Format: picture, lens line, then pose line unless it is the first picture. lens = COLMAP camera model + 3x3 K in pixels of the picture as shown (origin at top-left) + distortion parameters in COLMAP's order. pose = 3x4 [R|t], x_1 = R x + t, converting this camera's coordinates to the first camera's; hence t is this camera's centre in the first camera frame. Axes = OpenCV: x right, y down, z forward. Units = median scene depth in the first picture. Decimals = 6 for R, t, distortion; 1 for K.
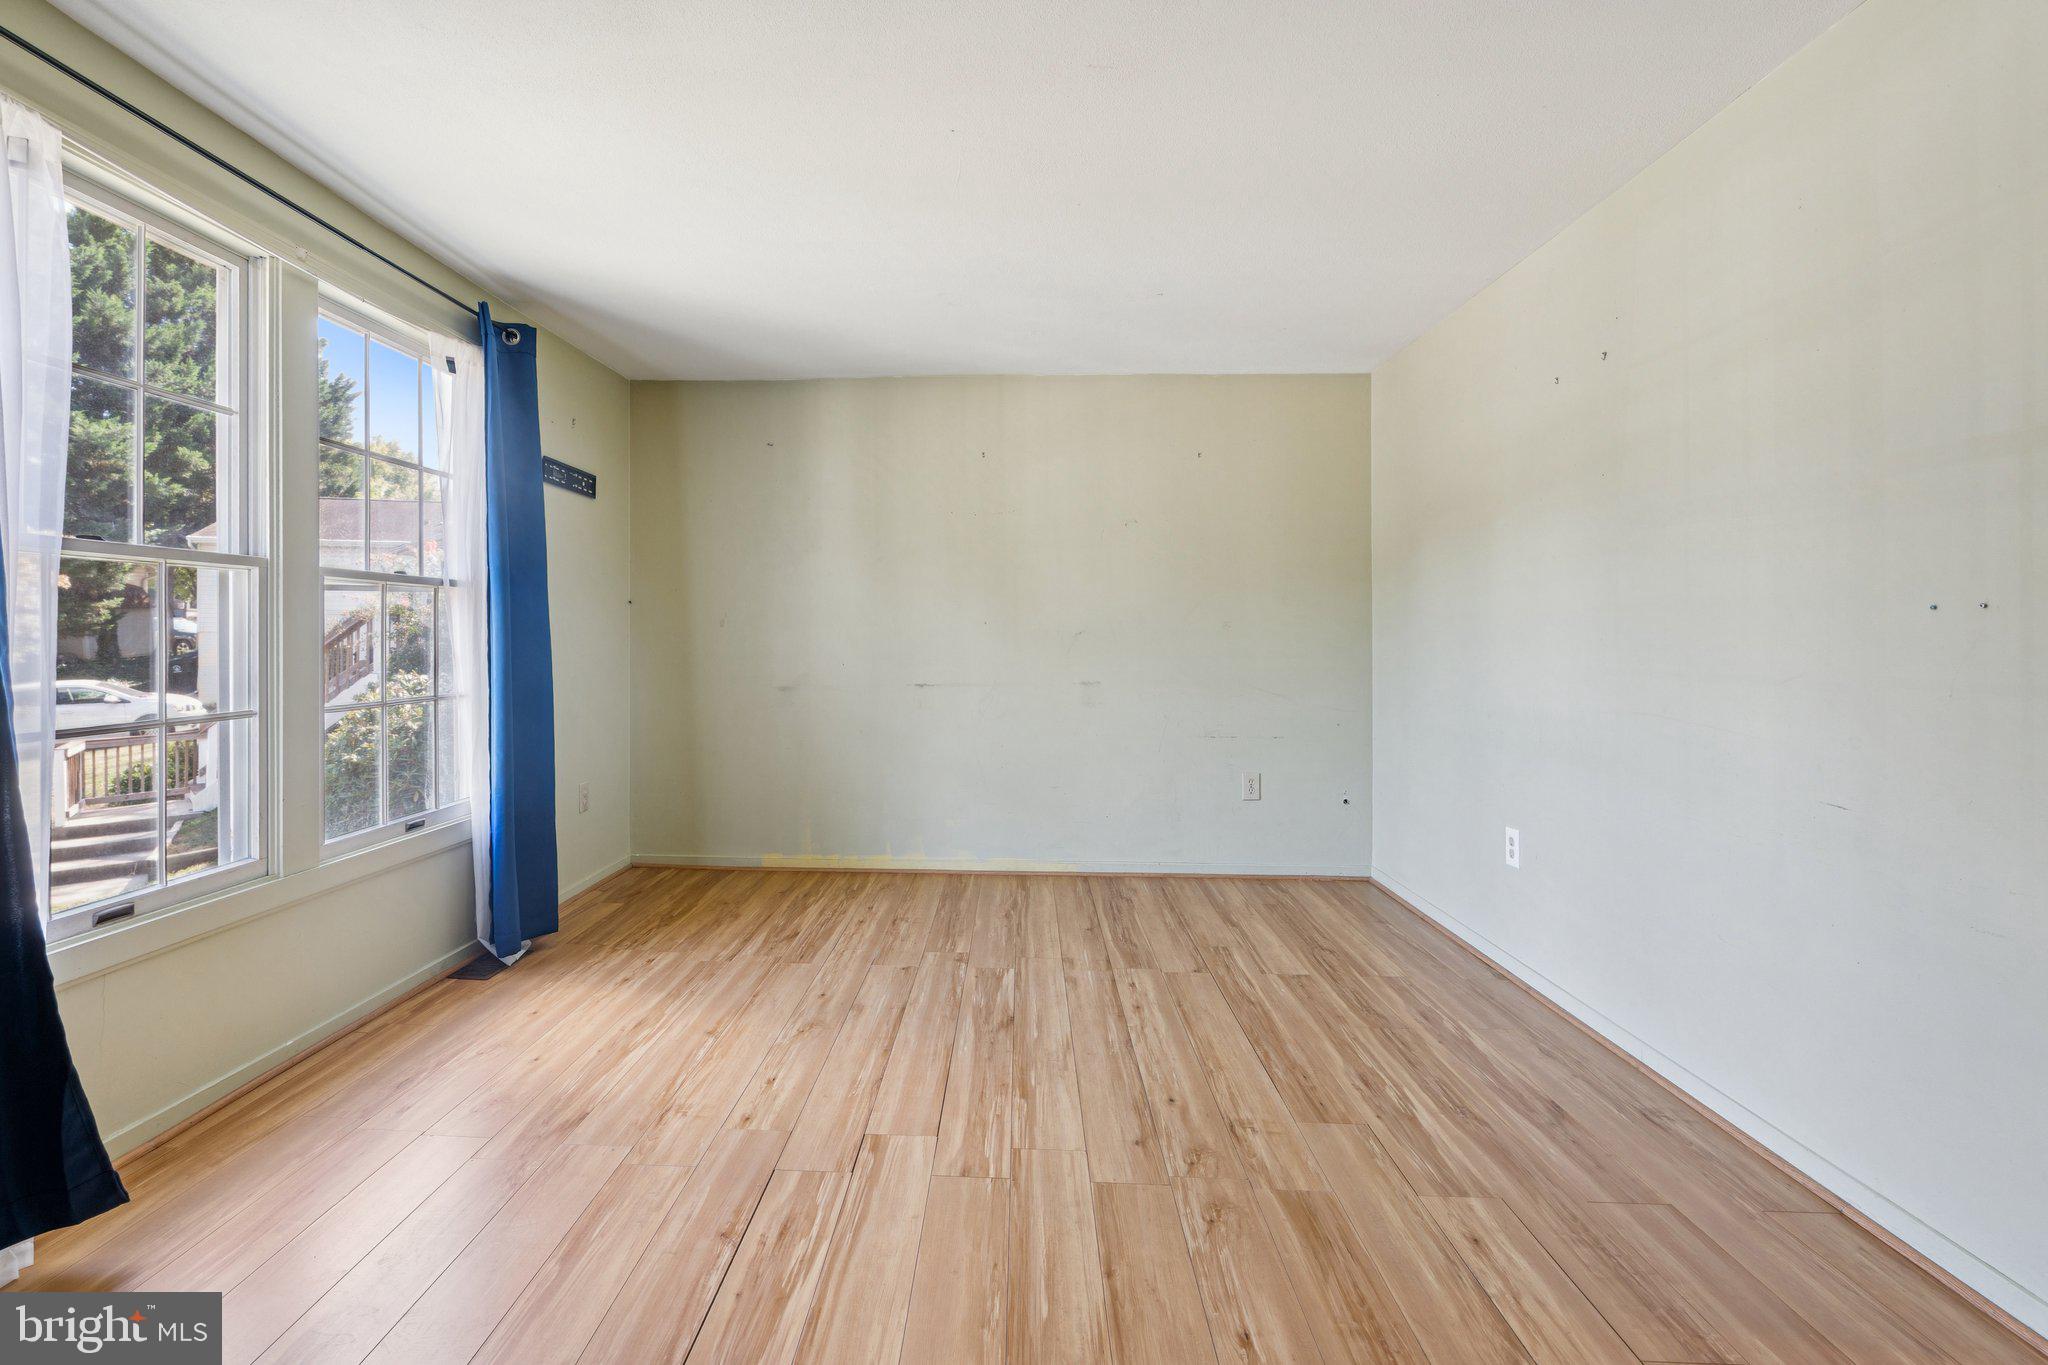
lens RADIAL K [[910.8, 0, 970.7], [0, 910.8, 629.8], [0, 0, 1]] dist [-0.010189, 0.001757]
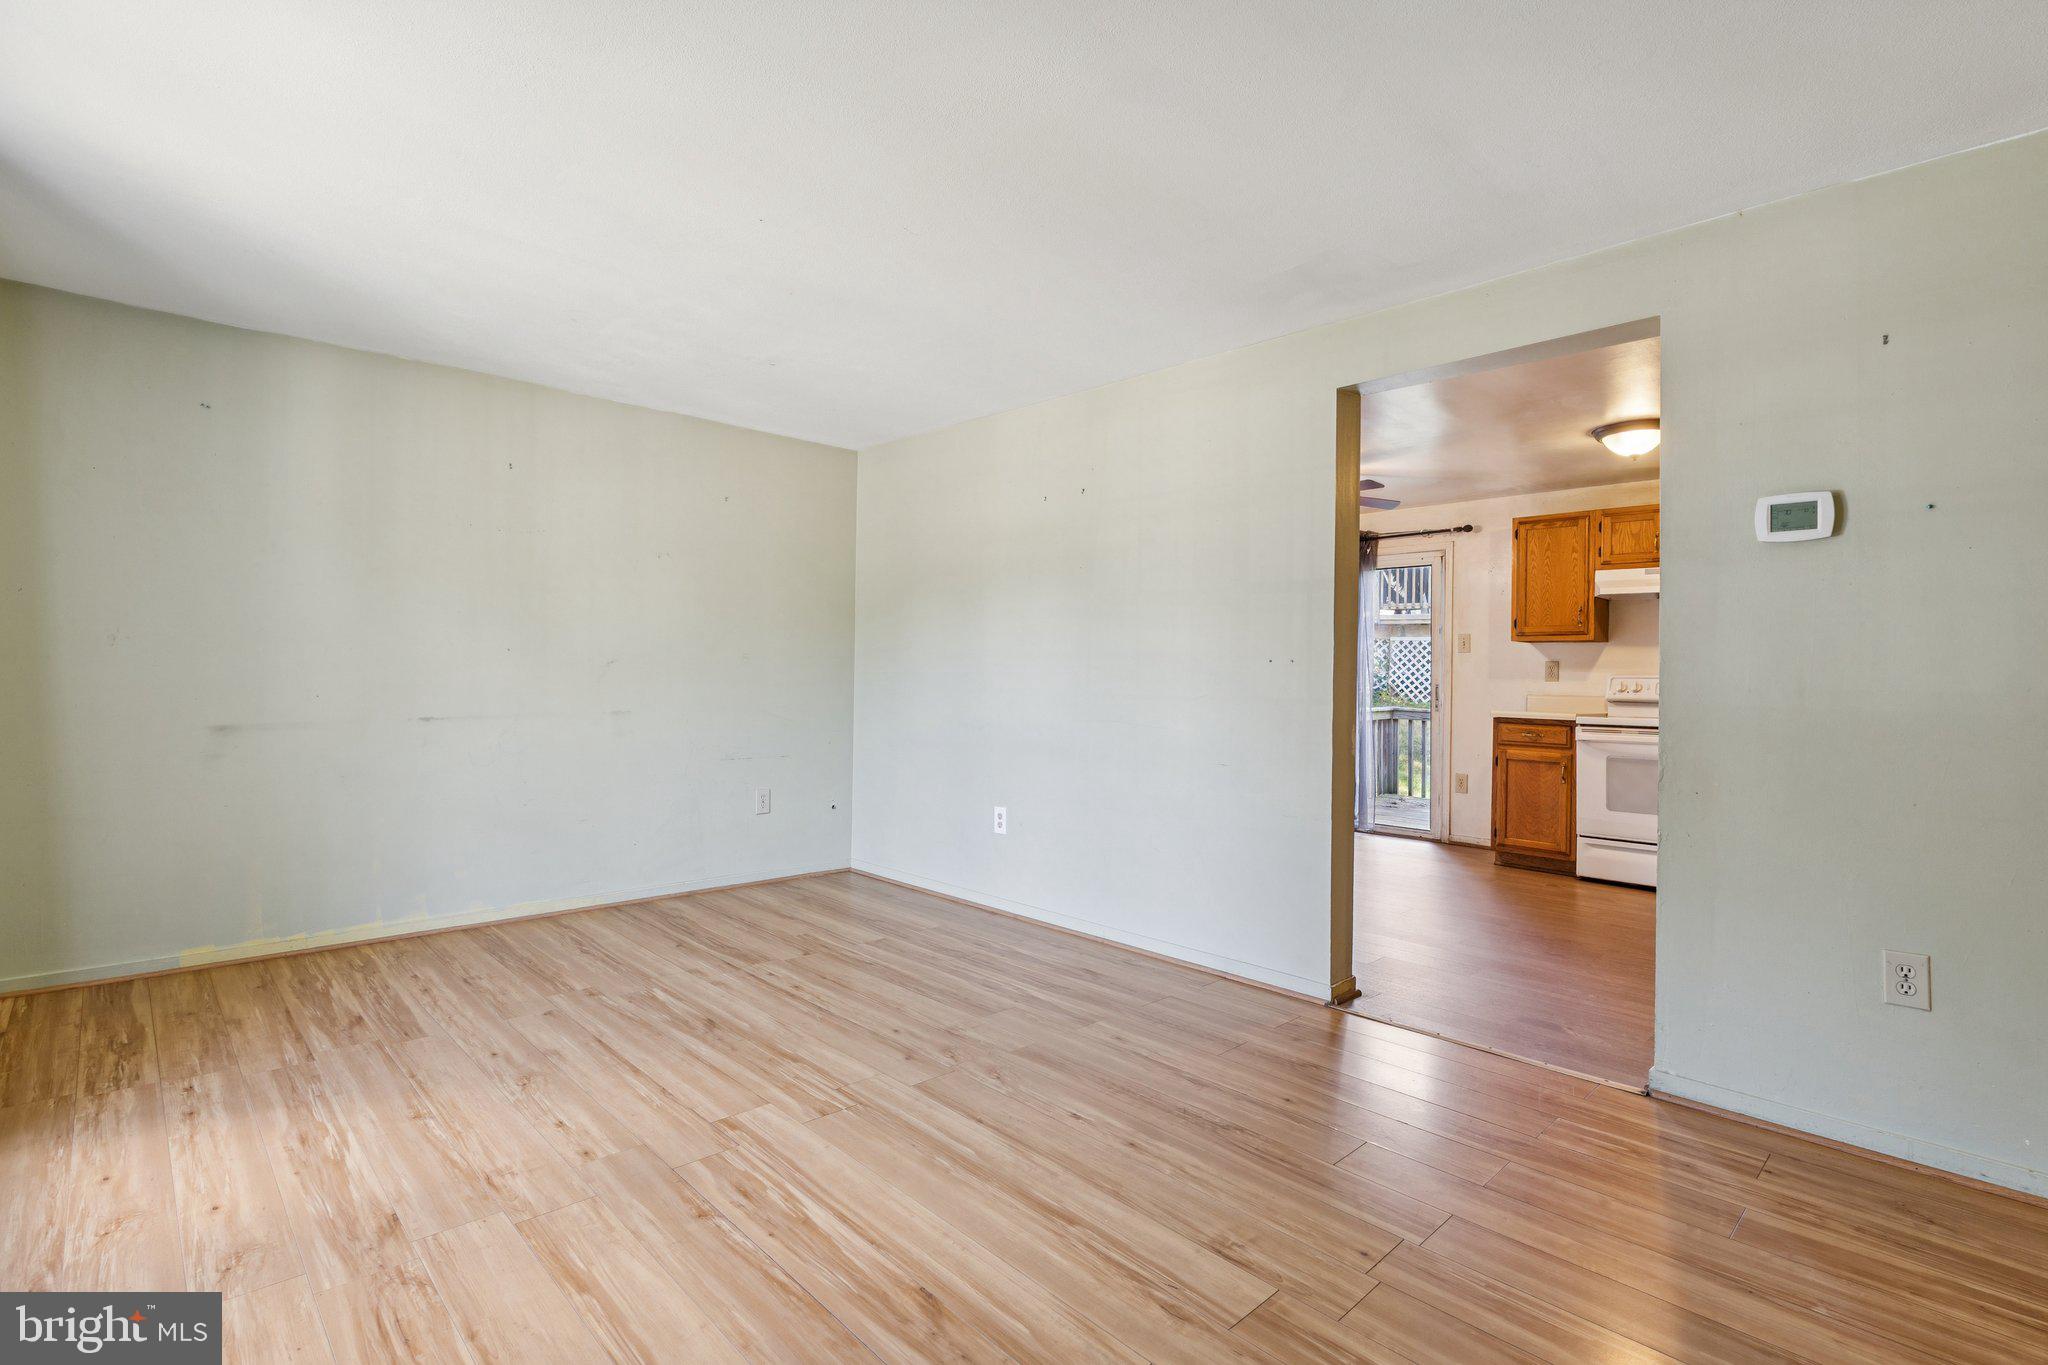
lens RADIAL K [[956.4, 0, 996.4], [0, 956.4, 652.7], [0, 0, 1]] dist [-0.014674, 0.000968]
pose [[0.693444, 0.023513, 0.720127, -0.625406], [-0.020476, 0.999707, -0.012925, -0.001441], [-0.720220, -0.005783, 0.693722, -0.032472]]
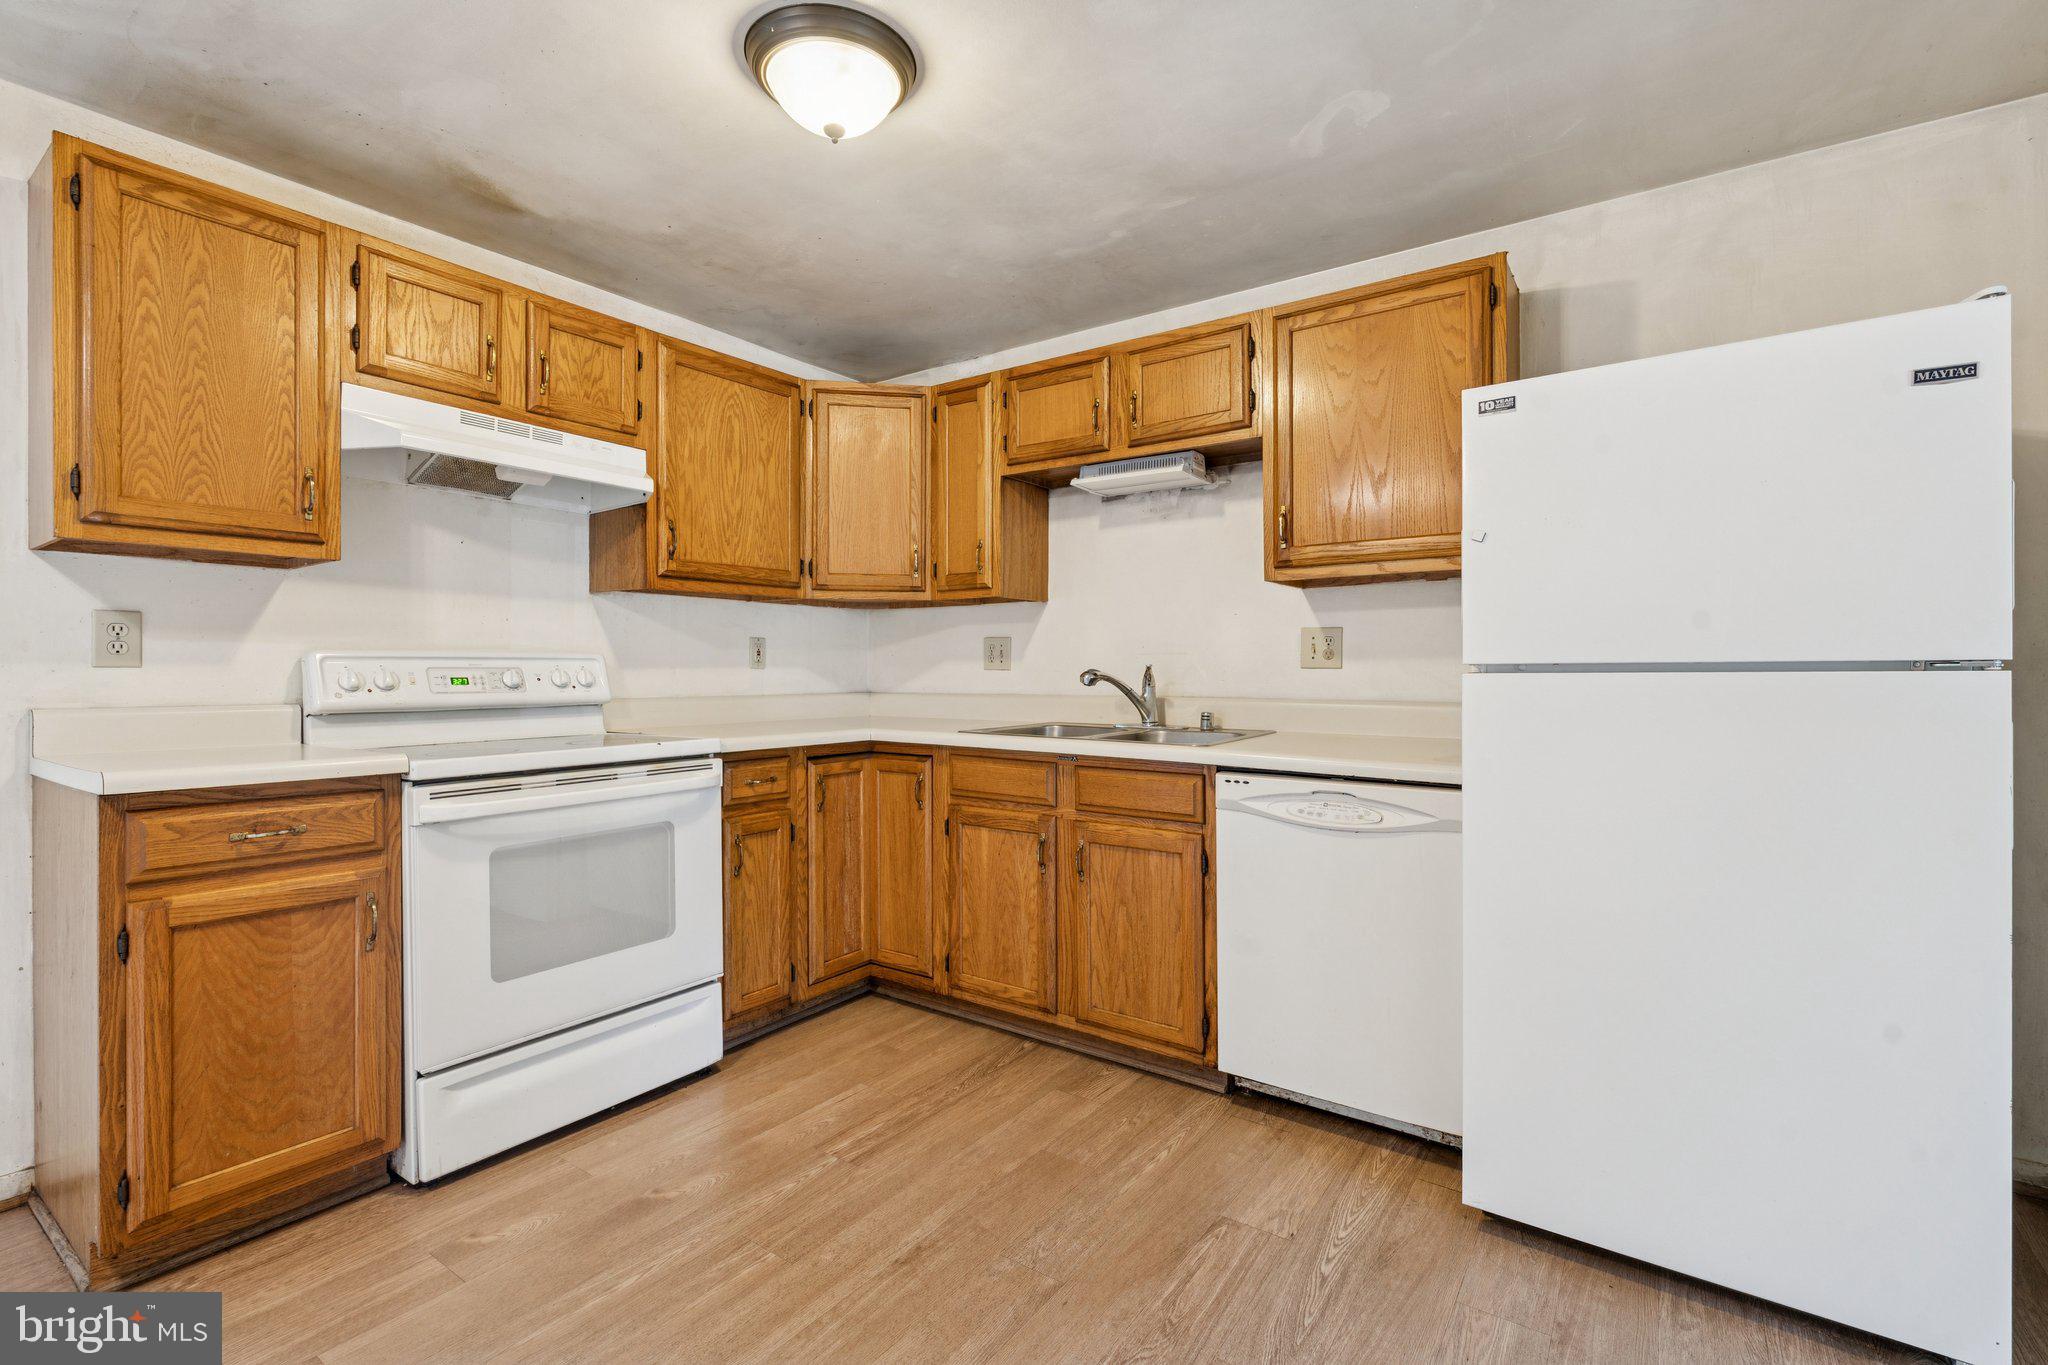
lens RADIAL K [[910.8, 0, 1009.1], [0, 910.8, 679.6], [0, 0, 1]] dist [-0.010189, 0.001757]
pose [[-0.850372, -0.010417, 0.526078, 1.135553], [-0.008388, 0.999945, 0.006242, 0.011035], [-0.526114, 0.000895, -0.850413, 0.968635]]
